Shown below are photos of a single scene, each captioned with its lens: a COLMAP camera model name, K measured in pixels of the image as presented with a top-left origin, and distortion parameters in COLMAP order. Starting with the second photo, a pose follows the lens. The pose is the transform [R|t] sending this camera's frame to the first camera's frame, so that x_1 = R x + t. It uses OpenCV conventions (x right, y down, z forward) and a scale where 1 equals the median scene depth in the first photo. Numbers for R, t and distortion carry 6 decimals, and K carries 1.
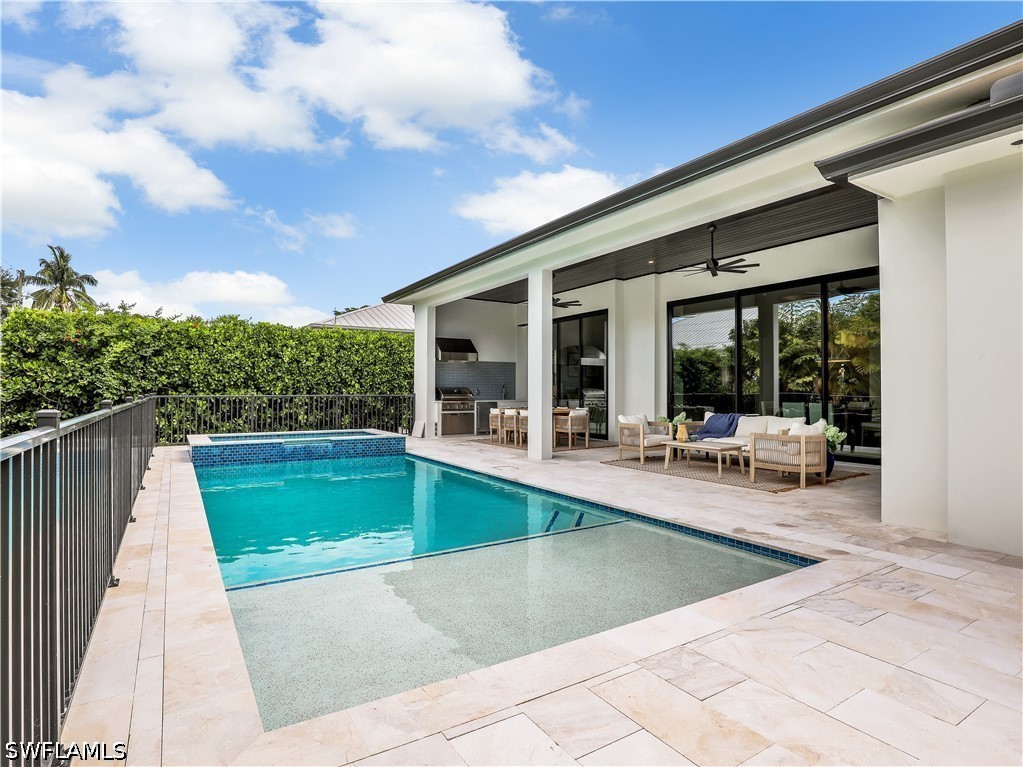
lens RADIAL K [[538.8, 0, 518.7], [0, 538.8, 385.3], [0, 0, 1]] dist [-0.030291, 0.001642]
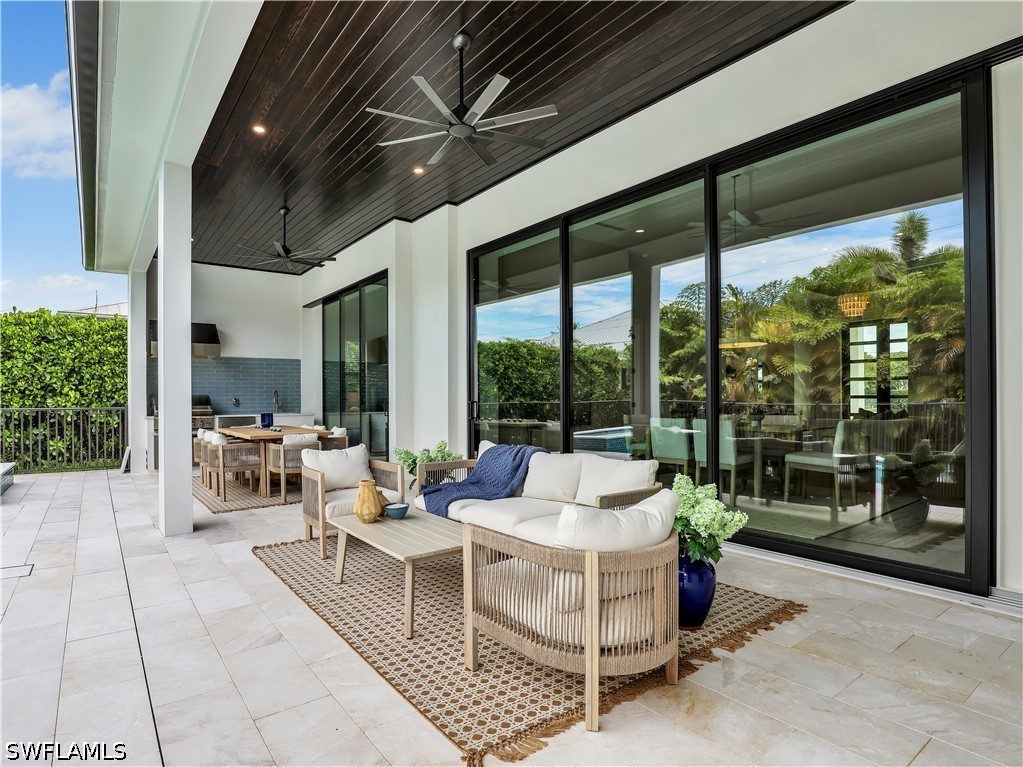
lens RADIAL K [[489.8, 0, 509.2], [0, 489.8, 396.1], [0, 0, 1]] dist [-0.045017, 0.000226]
pose [[0.998471, -0.007404, 0.054778, 0.252245], [0.007078, 0.999956, 0.006138, 0.004009], [-0.054821, -0.005741, 0.998480, 0.392886]]
